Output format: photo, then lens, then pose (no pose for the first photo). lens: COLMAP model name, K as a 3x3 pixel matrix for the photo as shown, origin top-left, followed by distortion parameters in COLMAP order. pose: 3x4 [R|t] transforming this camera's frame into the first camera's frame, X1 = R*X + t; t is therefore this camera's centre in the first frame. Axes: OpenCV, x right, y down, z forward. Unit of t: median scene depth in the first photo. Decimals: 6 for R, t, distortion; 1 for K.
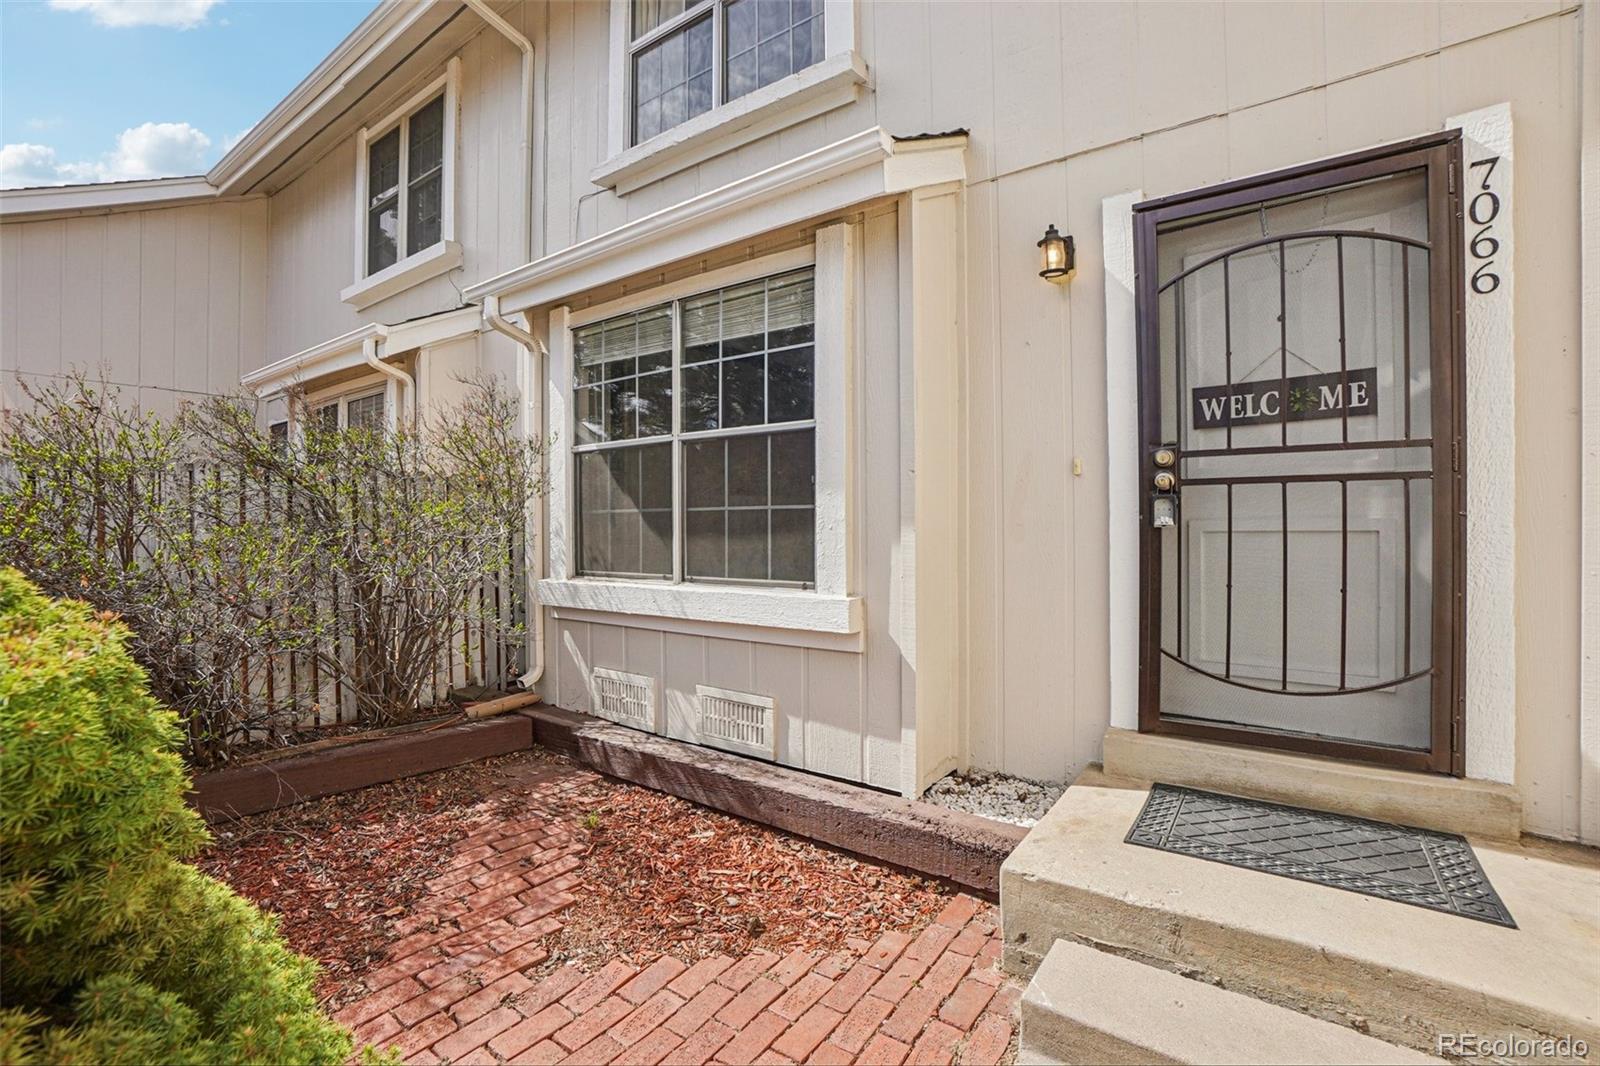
lens RADIAL K [[787.8, 0, 748.4], [0, 787.8, 510.8], [0, 0, 1]] dist [-0.074970, 0.033942]
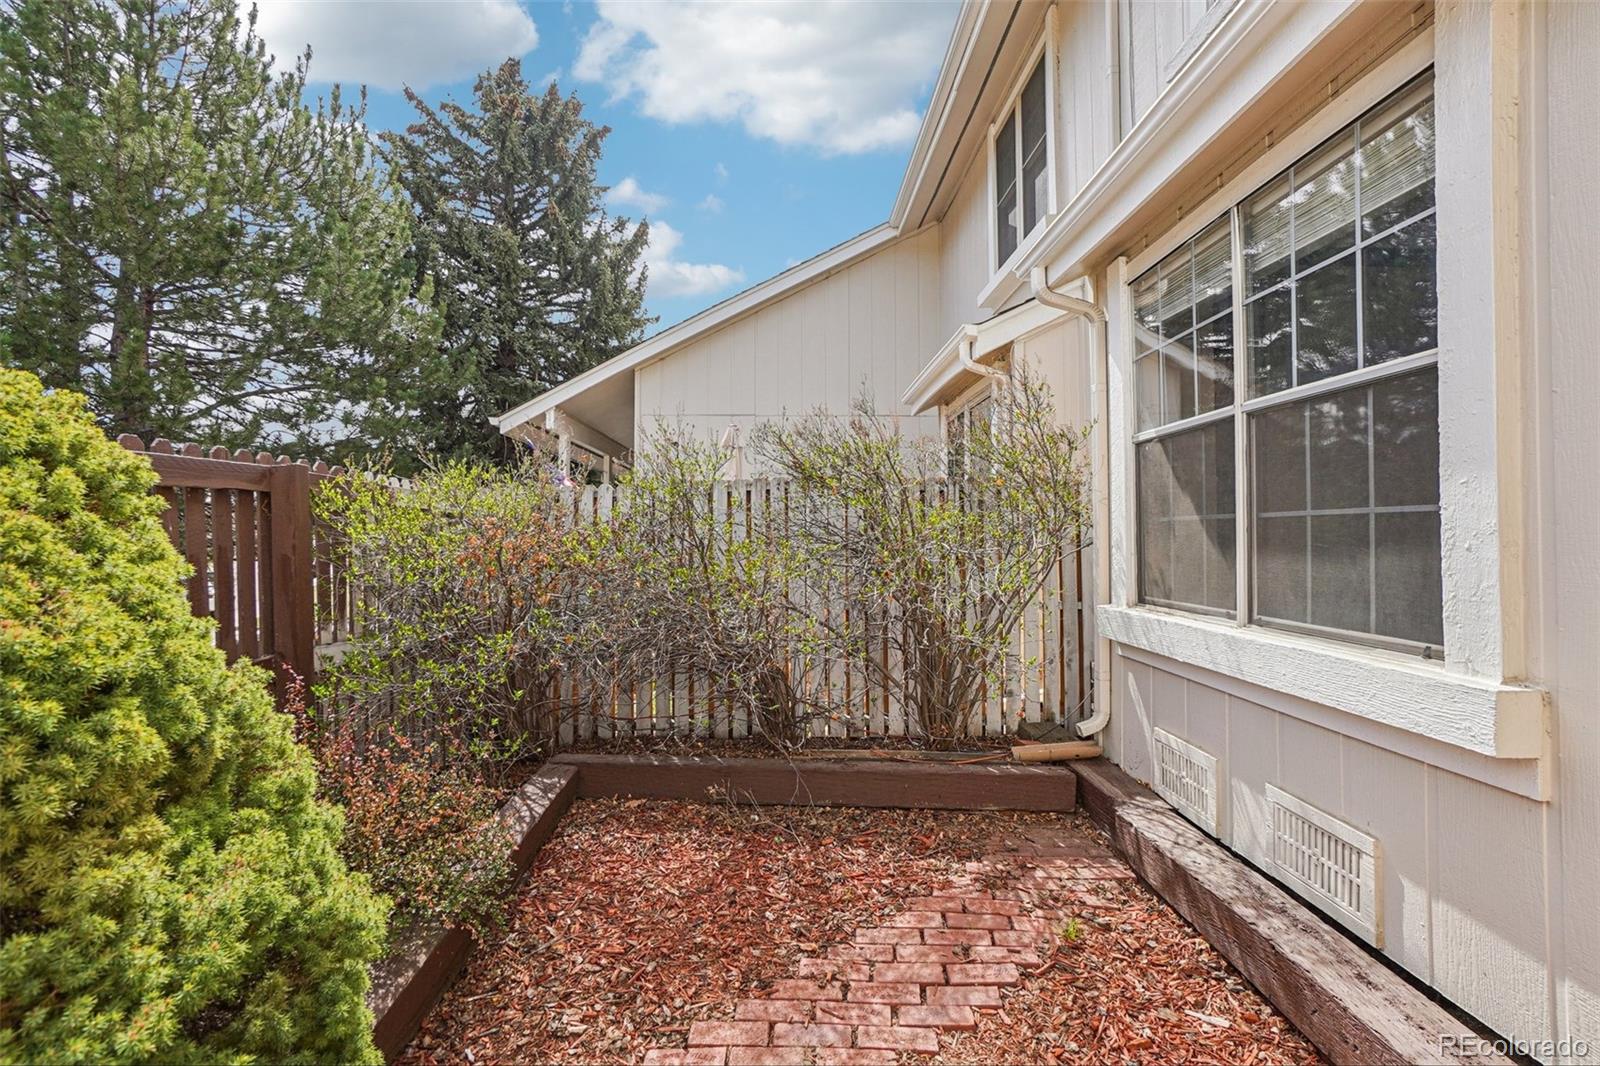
lens RADIAL K [[814.2, 0, 797.9], [0, 814.2, 509.8], [0, 0, 1]] dist [-0.040570, 0.017388]
pose [[0.583150, -0.020705, -0.812101, 0.266616], [0.018452, 0.999755, -0.012239, -0.005585], [0.812155, -0.007848, 0.583389, 0.308082]]
